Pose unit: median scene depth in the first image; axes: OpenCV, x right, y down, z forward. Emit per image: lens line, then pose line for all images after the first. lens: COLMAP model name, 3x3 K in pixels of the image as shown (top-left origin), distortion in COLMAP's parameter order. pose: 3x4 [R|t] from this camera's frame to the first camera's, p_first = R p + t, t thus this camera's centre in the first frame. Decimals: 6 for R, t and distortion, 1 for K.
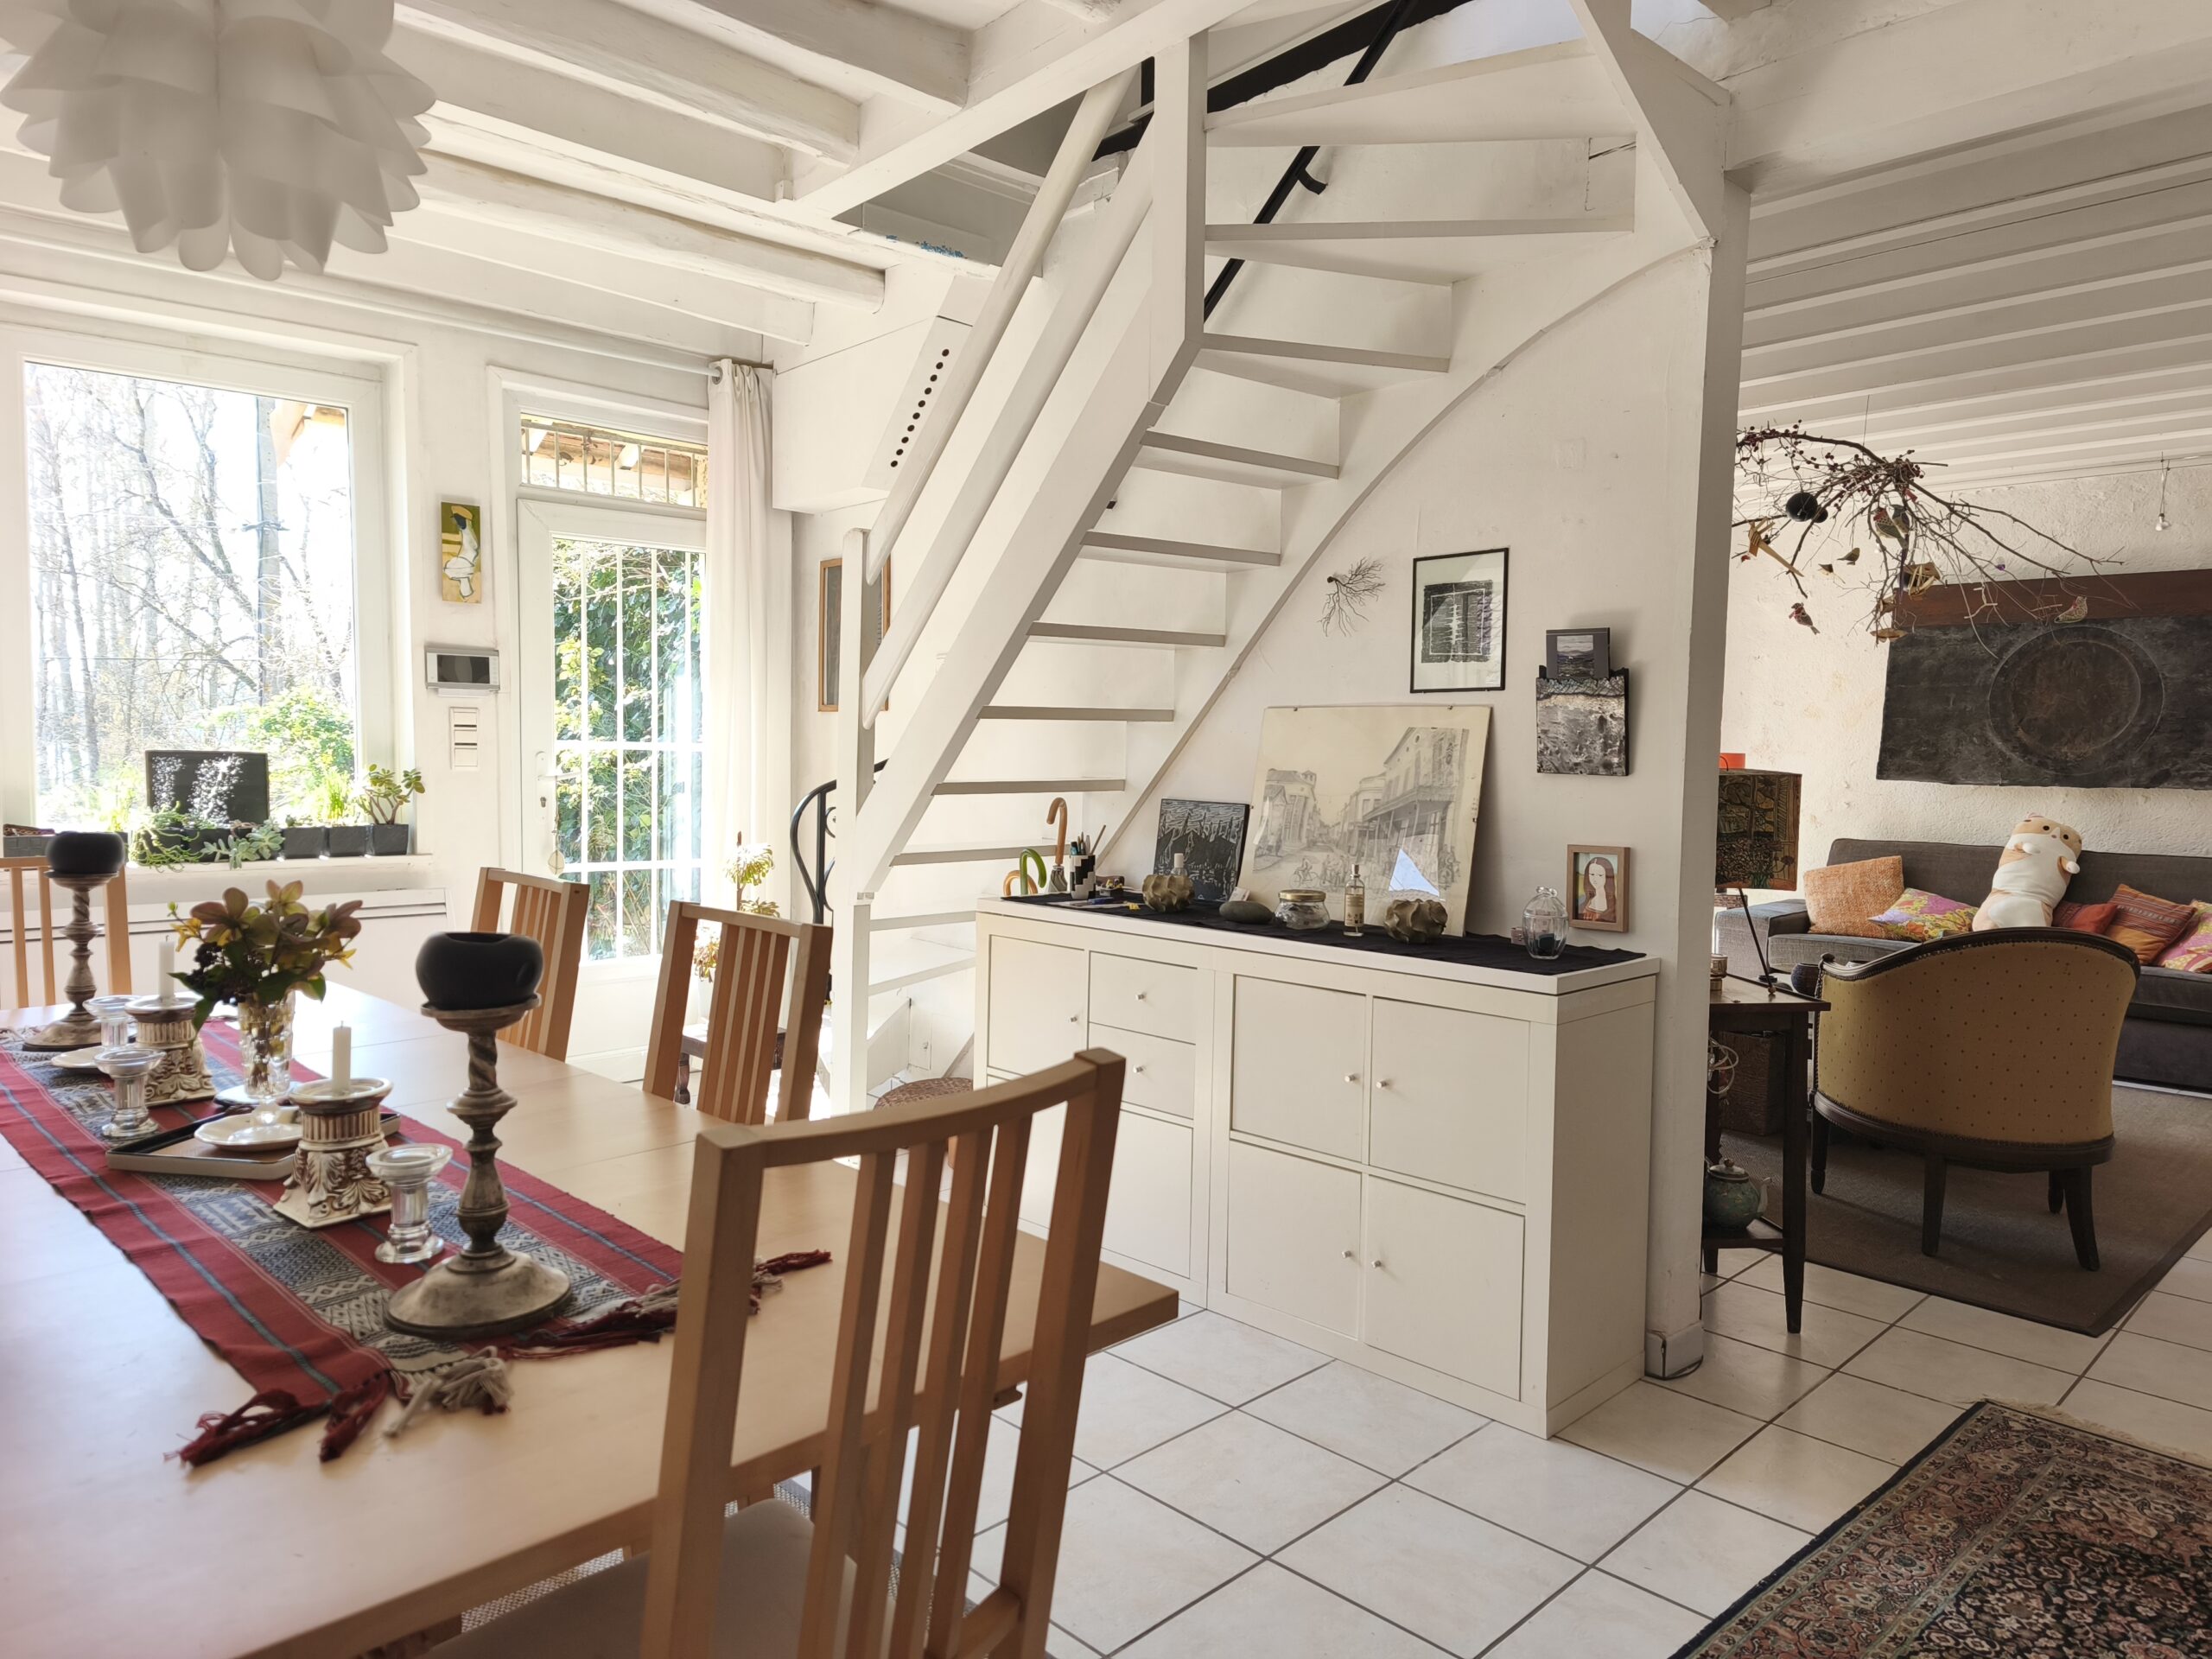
lens RADIAL K [[1458.6, 0, 1106.0], [0, 1458.6, 829.5], [0, 0, 1]] dist [0.026174, 0.000393]
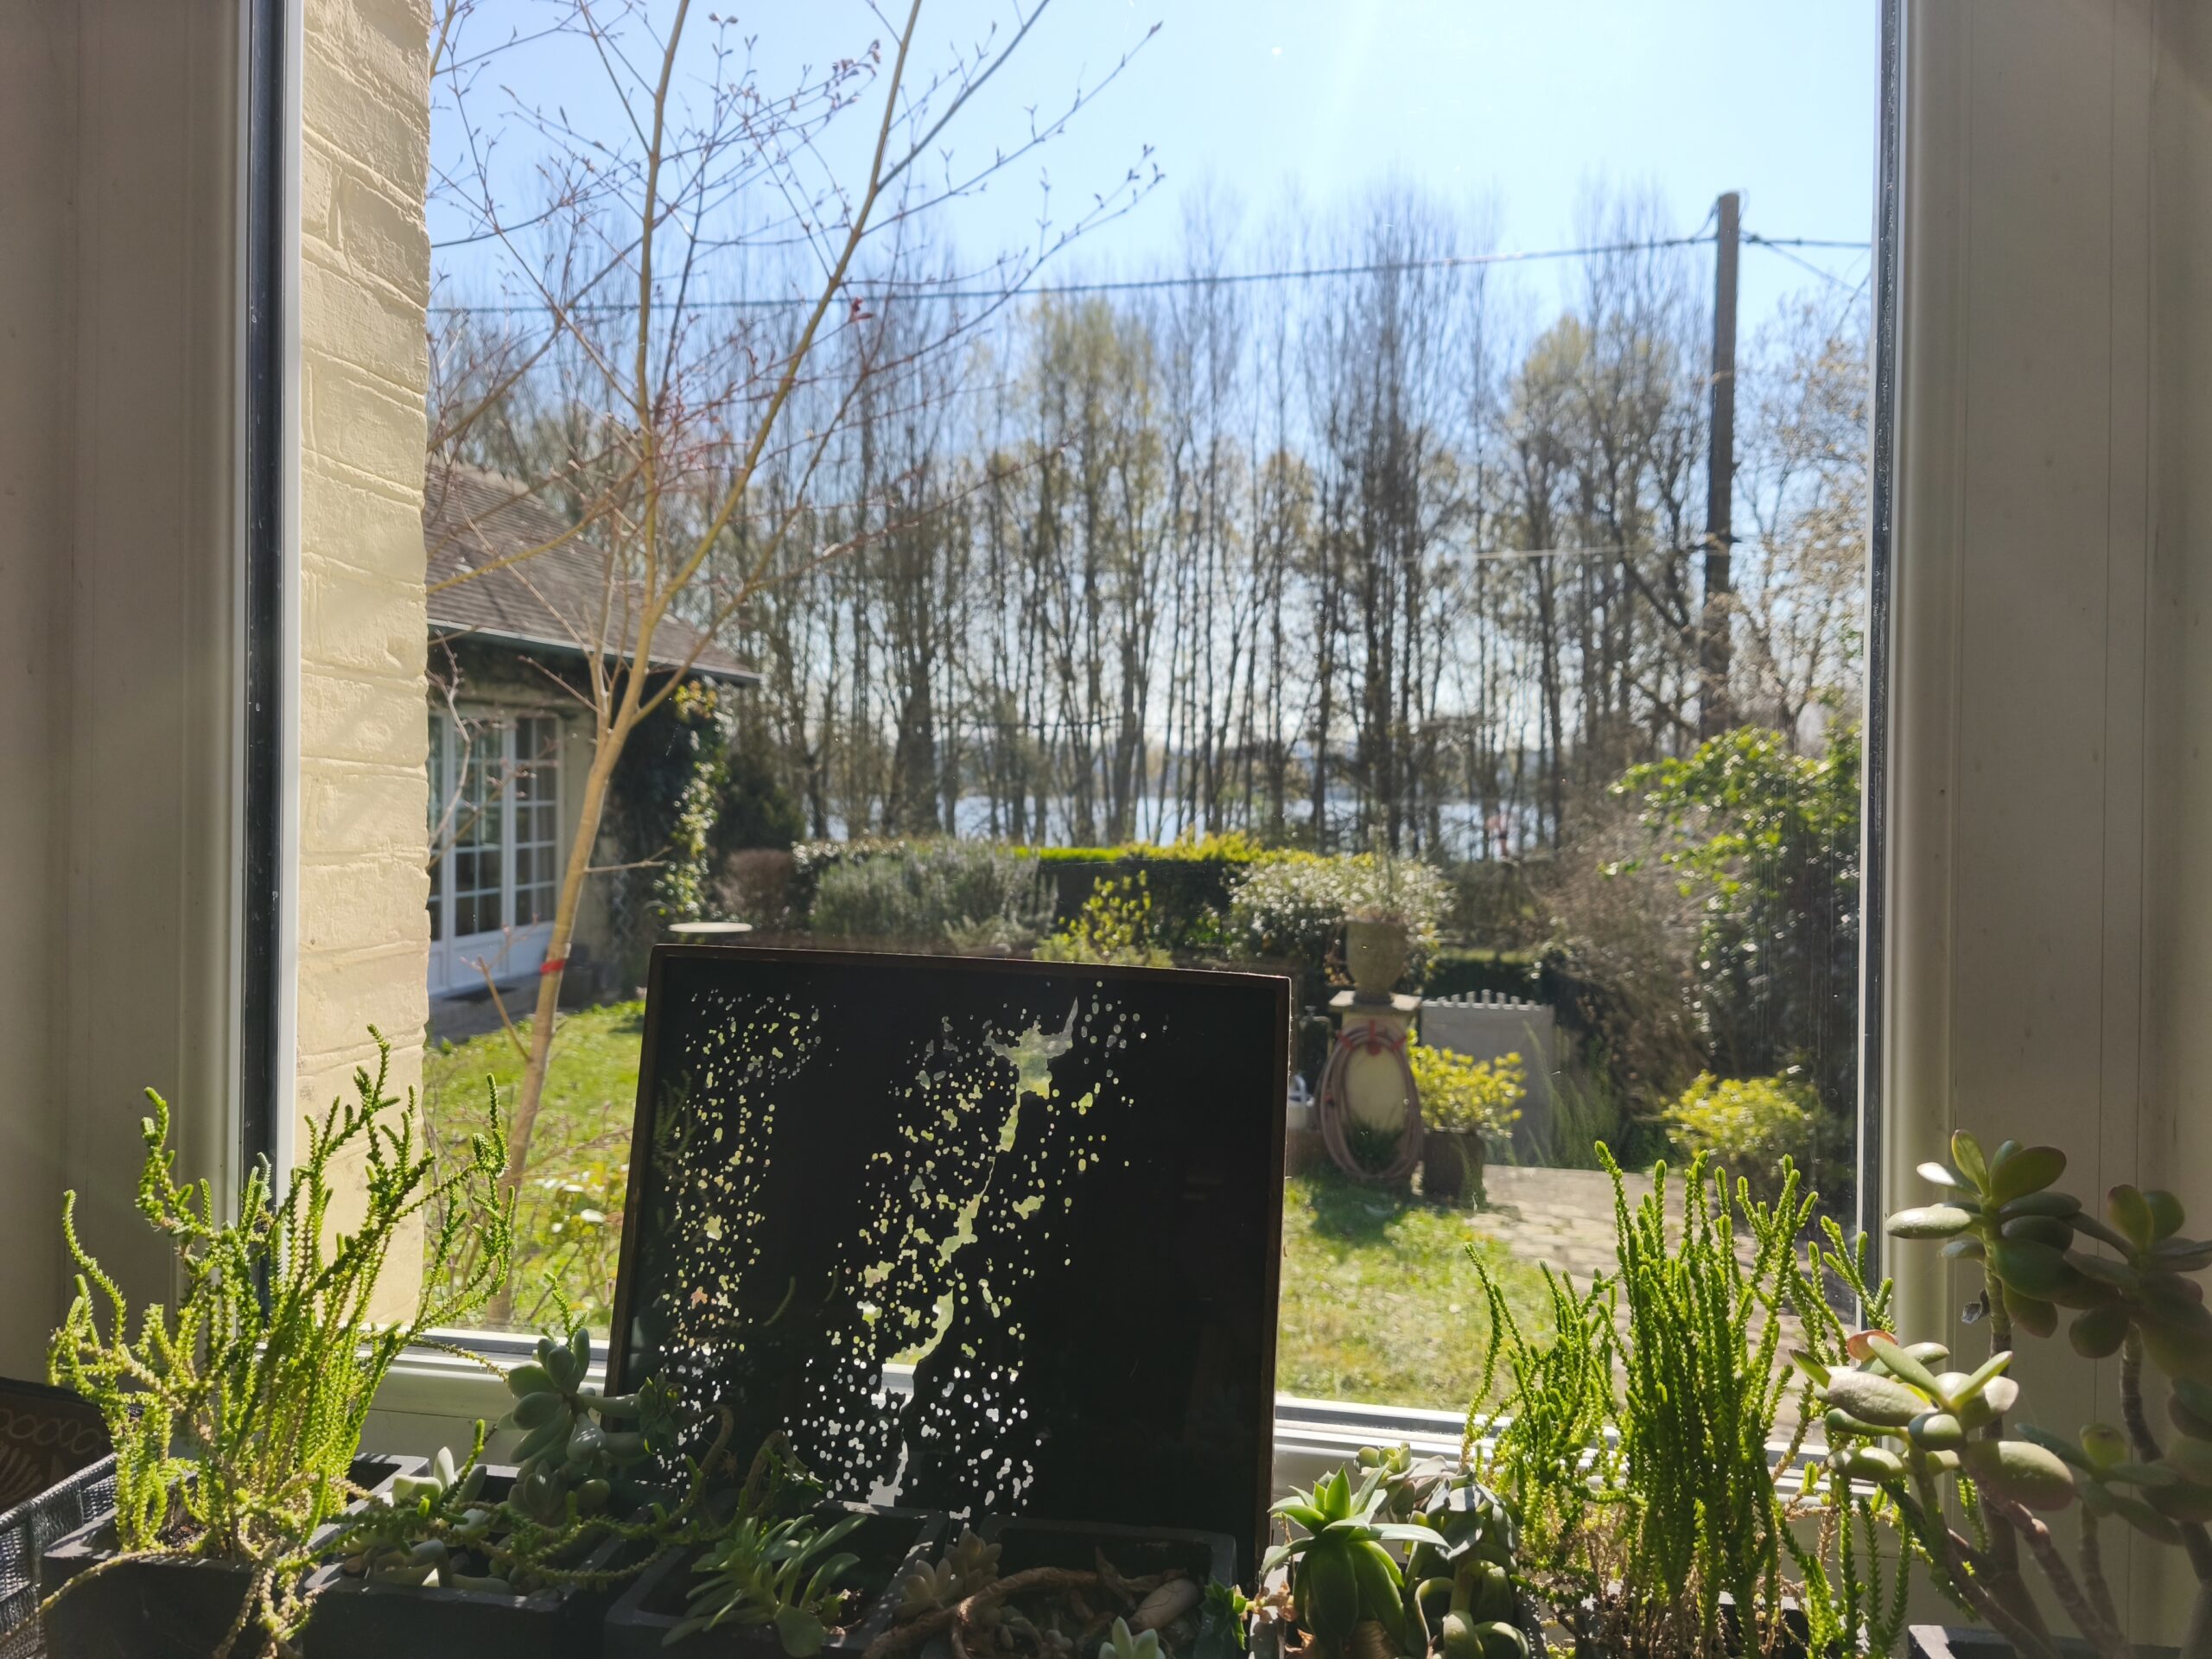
lens RADIAL K [[1458.6, 0, 1106.0], [0, 1458.6, 829.5], [0, 0, 1]] dist [0.026174, 0.000393]
pose [[0.607271, 0.013299, -0.794383, -0.186522], [-0.045944, 0.998775, -0.018401, -0.025490], [0.793165, 0.047672, 0.607138, 0.359259]]
